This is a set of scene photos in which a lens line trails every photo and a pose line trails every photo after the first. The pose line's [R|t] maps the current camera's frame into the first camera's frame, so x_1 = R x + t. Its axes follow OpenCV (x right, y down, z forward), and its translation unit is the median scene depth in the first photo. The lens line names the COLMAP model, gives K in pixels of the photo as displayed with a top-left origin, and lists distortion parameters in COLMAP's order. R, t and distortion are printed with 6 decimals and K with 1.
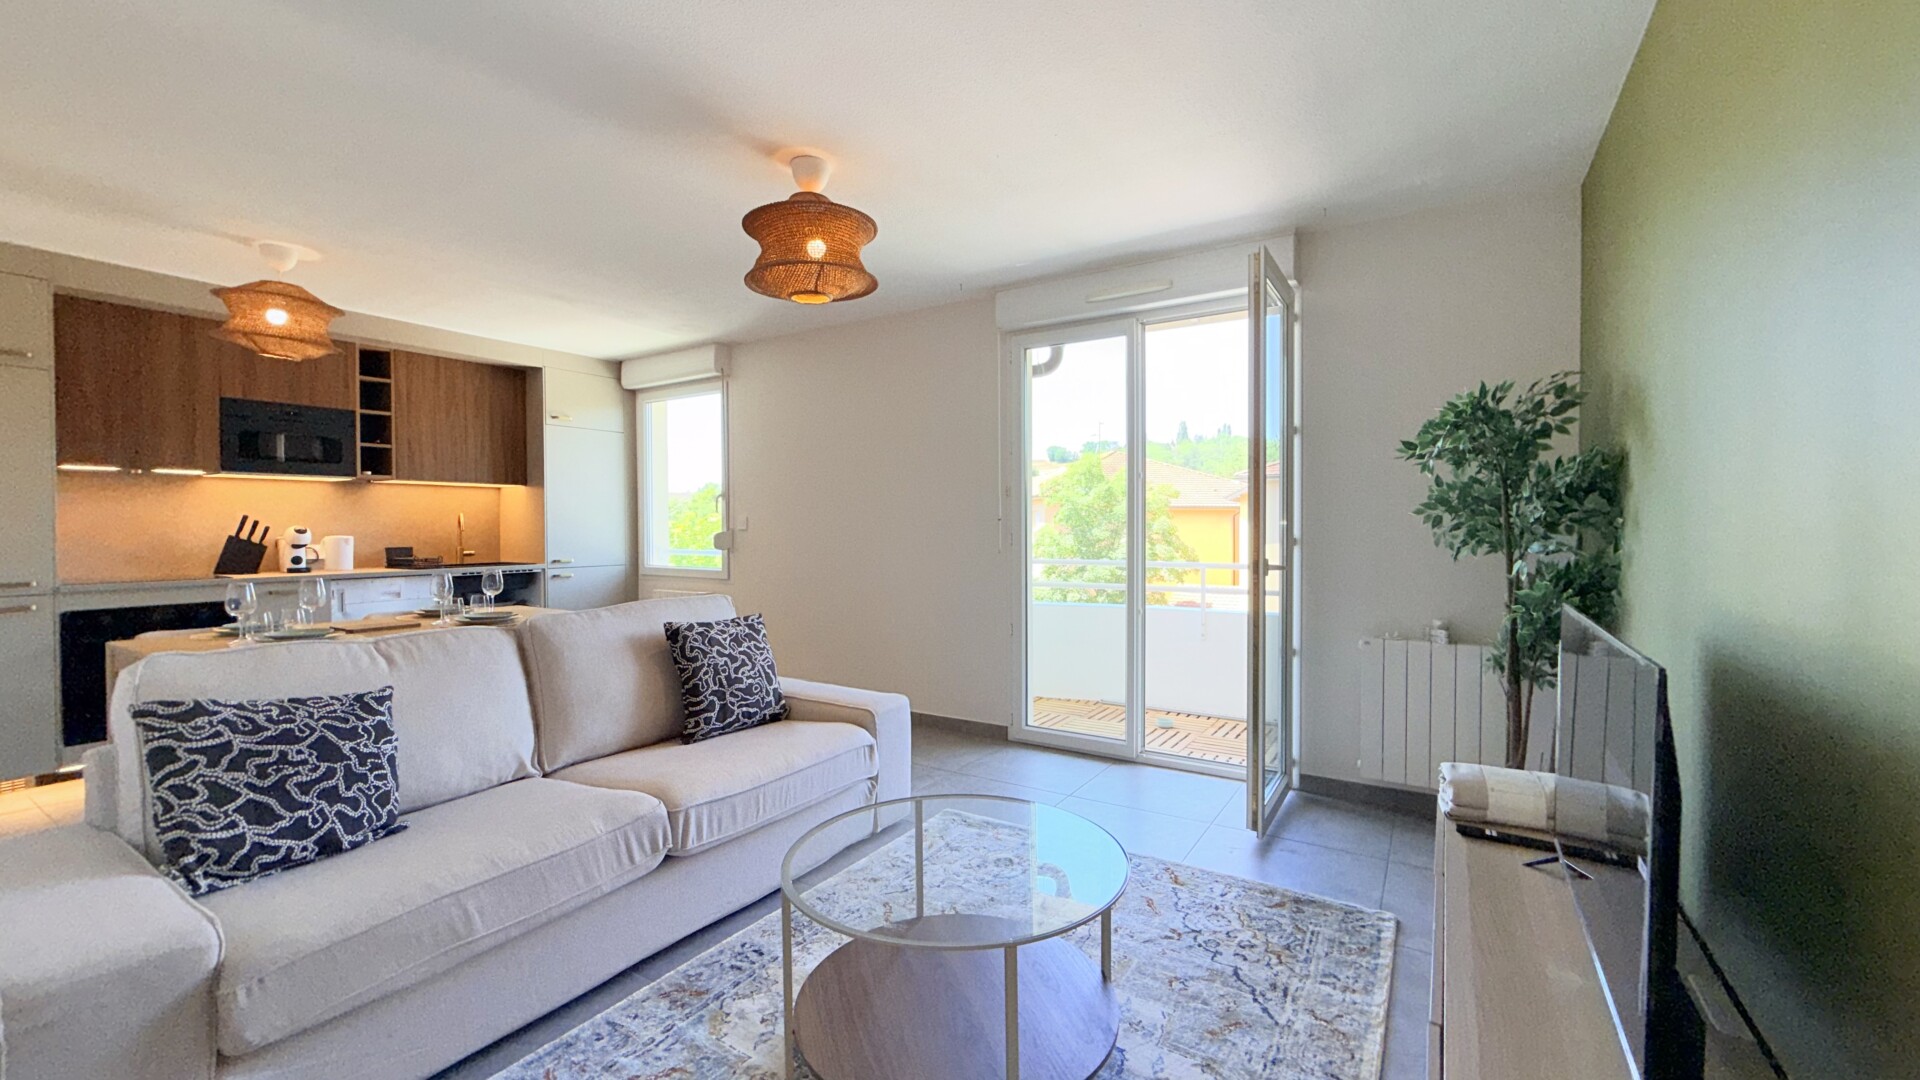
lens RADIAL K [[764.2, 0, 961.0], [0, 764.2, 537.2], [0, 0, 1]] dist [-0.002567, -0.000124]
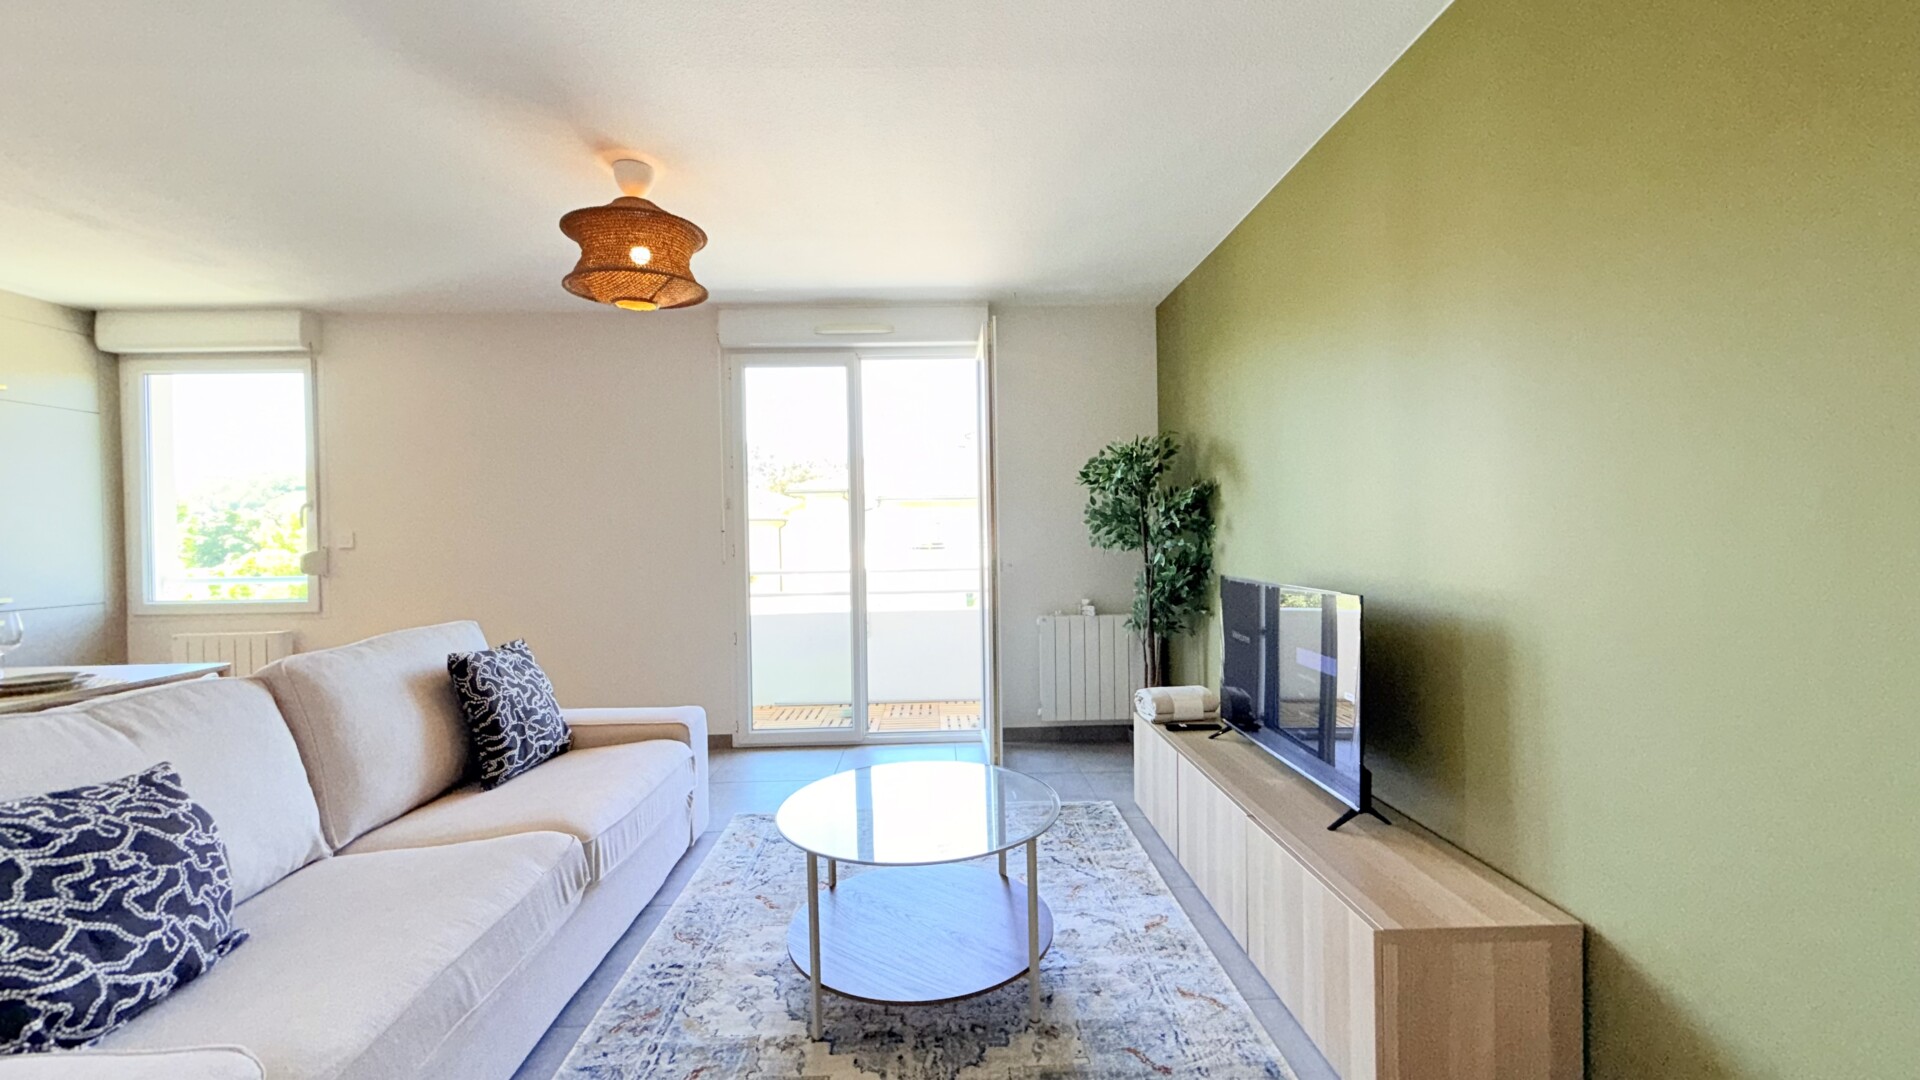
lens RADIAL K [[764.2, 0, 961.0], [0, 764.2, 537.2], [0, 0, 1]] dist [-0.002567, -0.000124]
pose [[0.824555, -0.014416, 0.565598, -0.555484], [0.024131, 0.999662, -0.009700, 0.004428], [-0.565267, 0.021647, 0.824624, -0.044815]]
